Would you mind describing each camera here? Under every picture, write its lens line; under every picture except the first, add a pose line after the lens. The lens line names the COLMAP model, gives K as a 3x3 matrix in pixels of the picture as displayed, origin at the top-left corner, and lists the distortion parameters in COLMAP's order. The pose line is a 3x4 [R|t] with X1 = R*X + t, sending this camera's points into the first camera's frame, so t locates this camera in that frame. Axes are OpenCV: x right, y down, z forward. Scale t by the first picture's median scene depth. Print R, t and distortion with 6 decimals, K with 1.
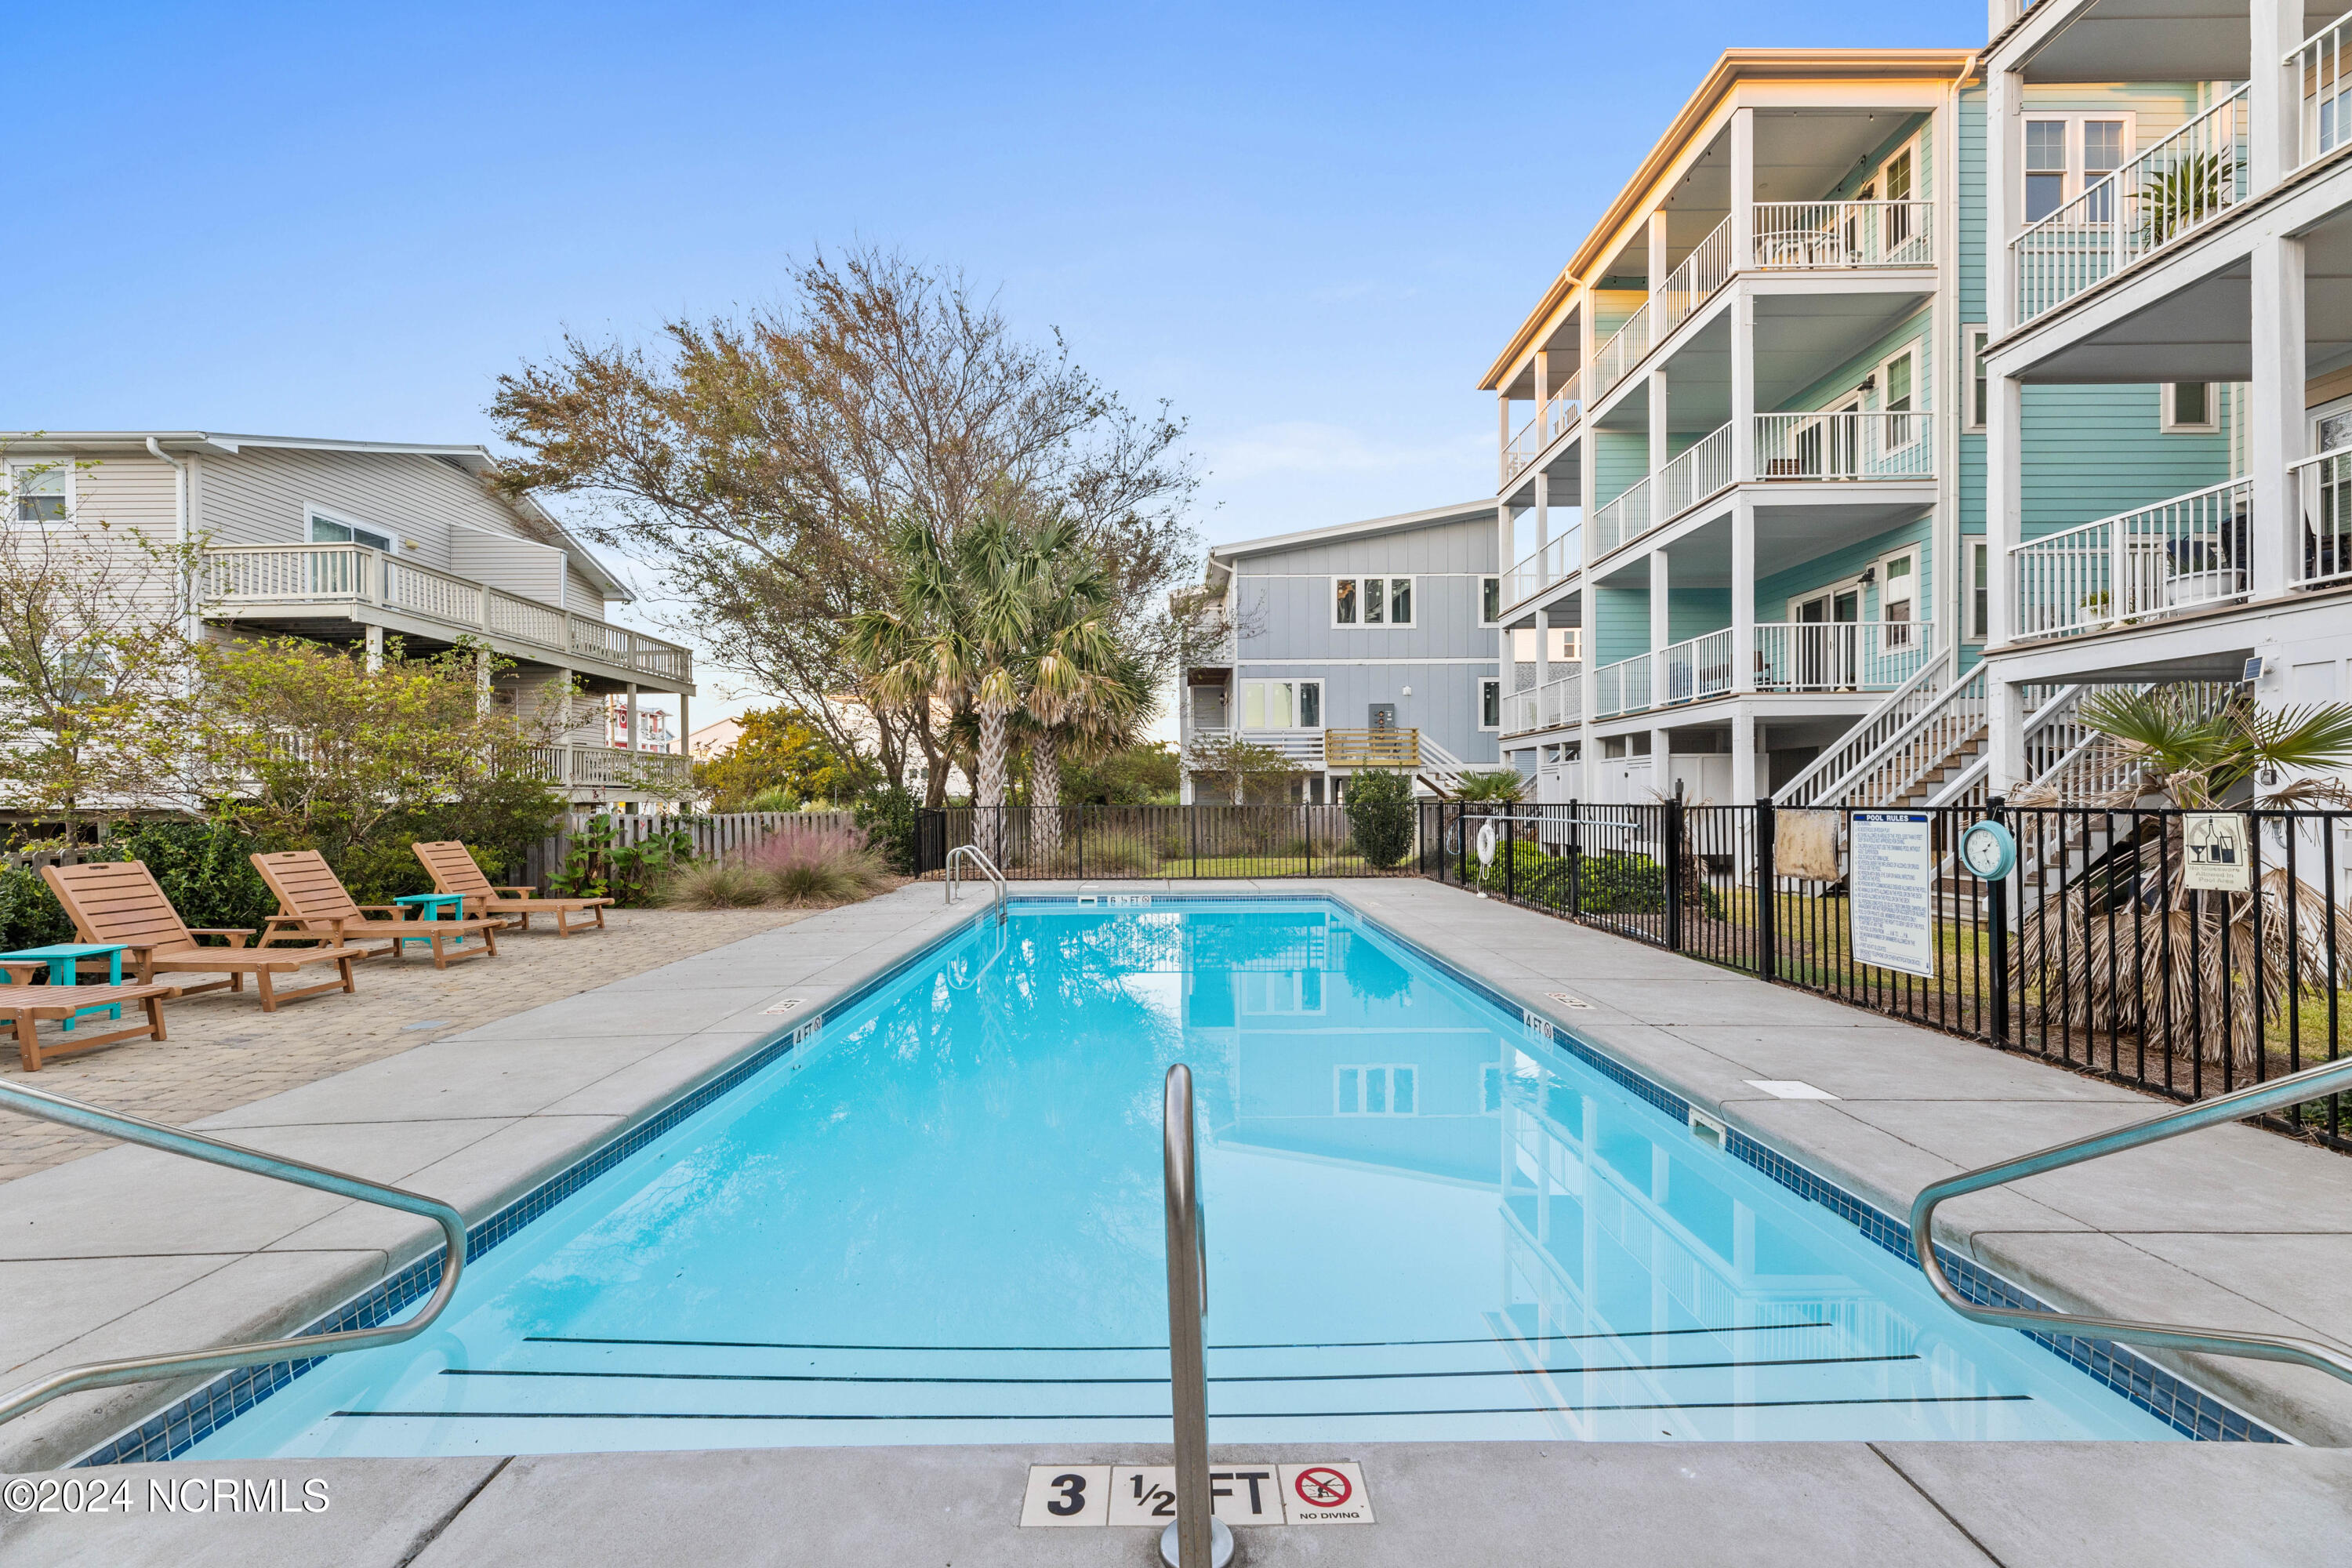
lens RADIAL K [[950.9, 0, 1161.5], [0, 950.9, 806.7], [0, 0, 1]] dist [-0.001066, -0.000063]
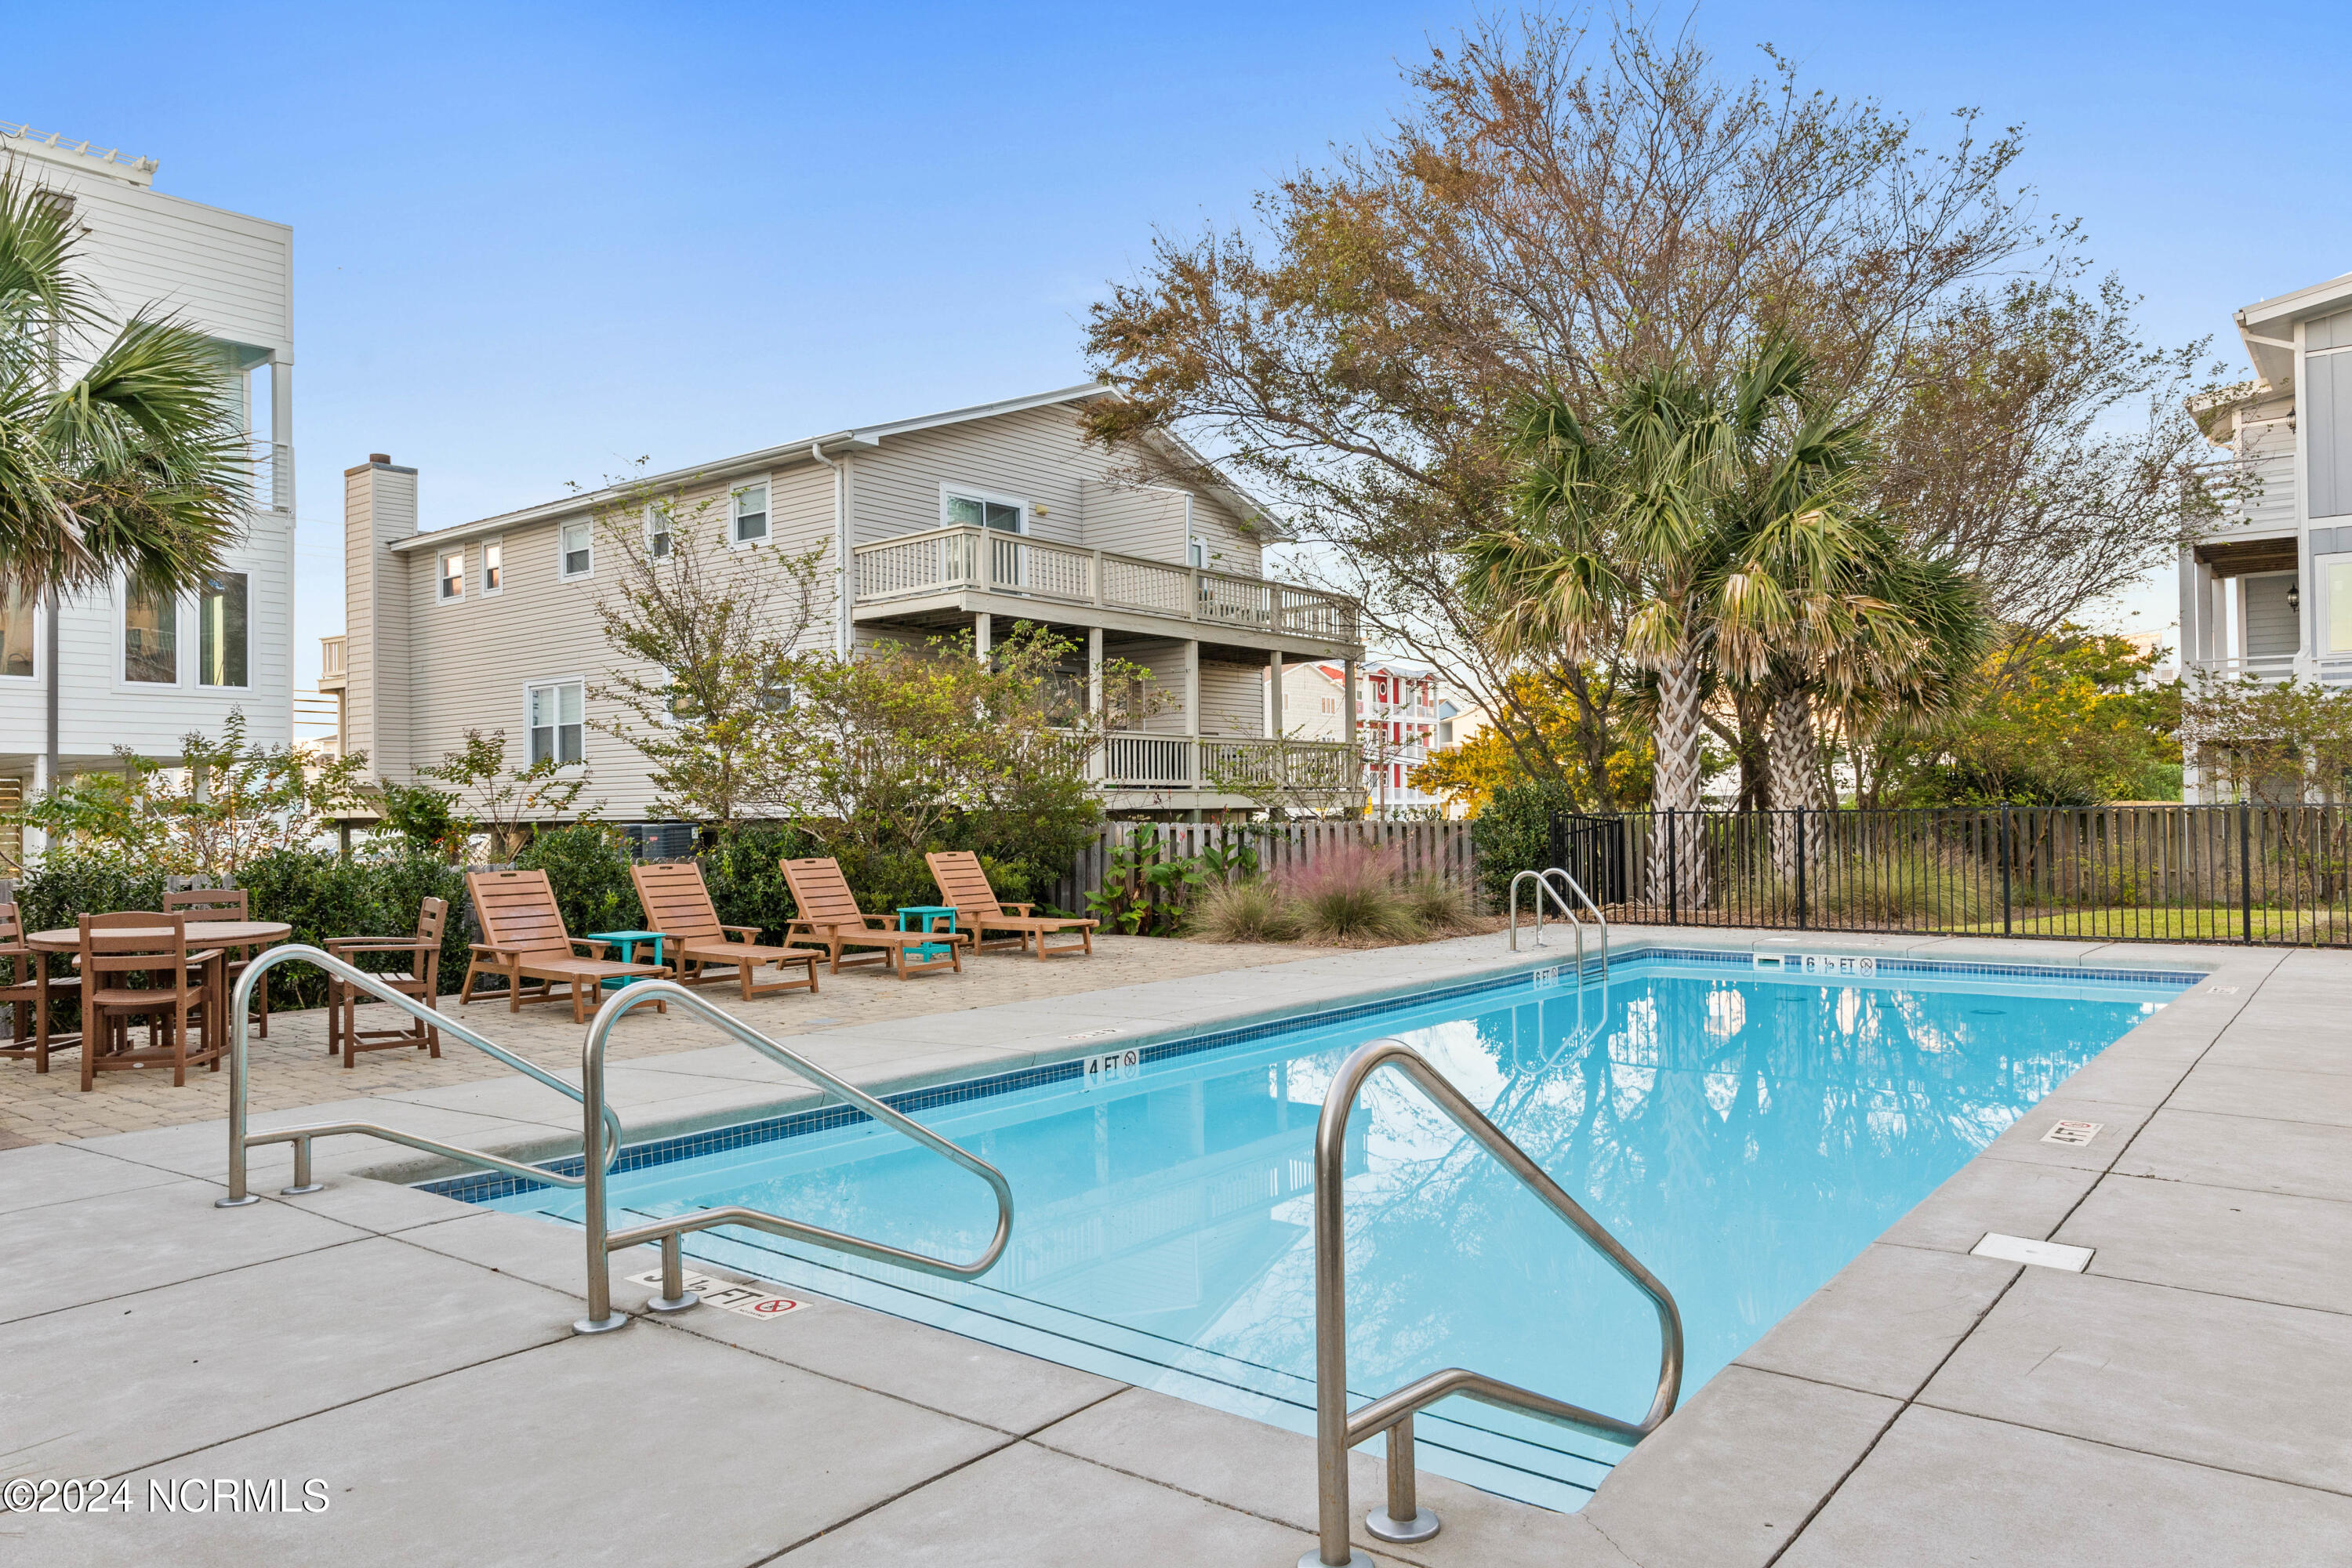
lens RADIAL K [[1554.1, 0, 1165.3], [0, 1554.1, 795.6], [0, 0, 1]] dist [-0.006851, 0.008590]
pose [[0.785427, -0.010756, -0.618861, 0.244640], [0.003594, 0.999911, -0.012817, 0.001176], [0.618944, 0.007843, 0.785396, -0.050868]]
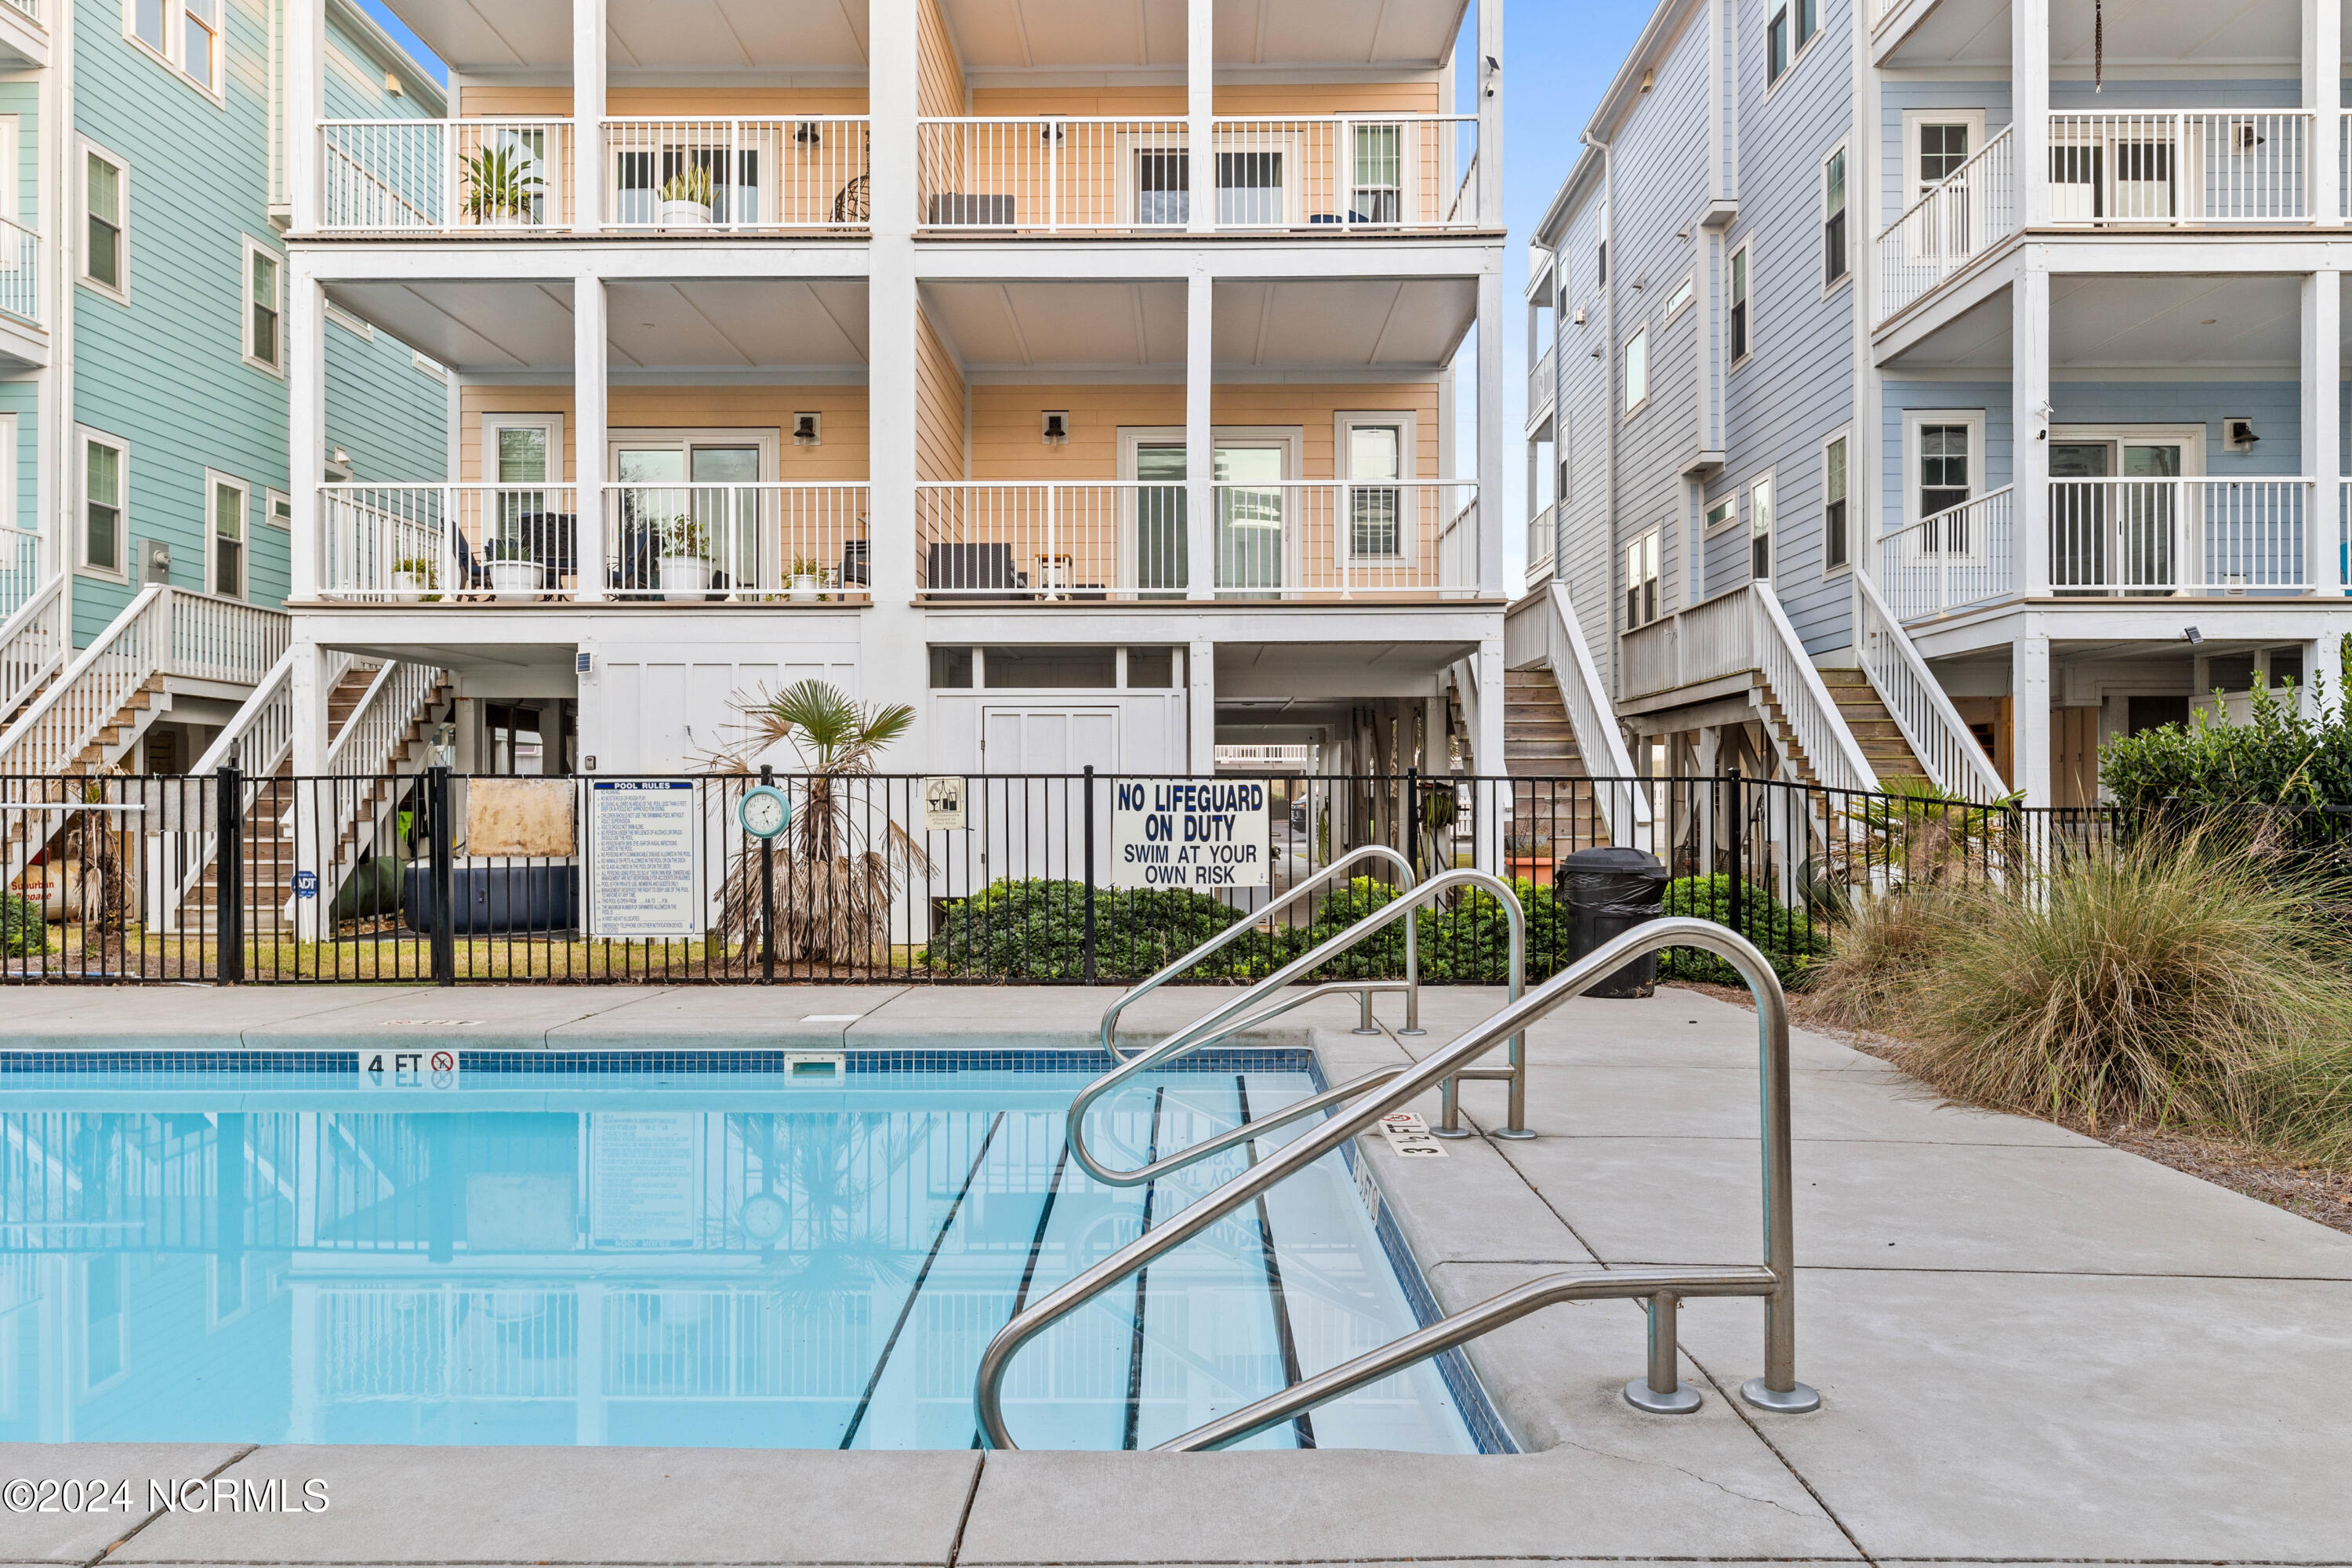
lens RADIAL K [[1554.1, 0, 1161.2], [0, 1554.1, 793.9], [0, 0, 1]] dist [-0.006851, 0.008590]
pose [[-0.000784, 0.013431, 0.999909, -0.346733], [0.005294, 0.999896, -0.013426, 0.017940], [-0.999986, 0.005283, -0.000855, 0.181144]]
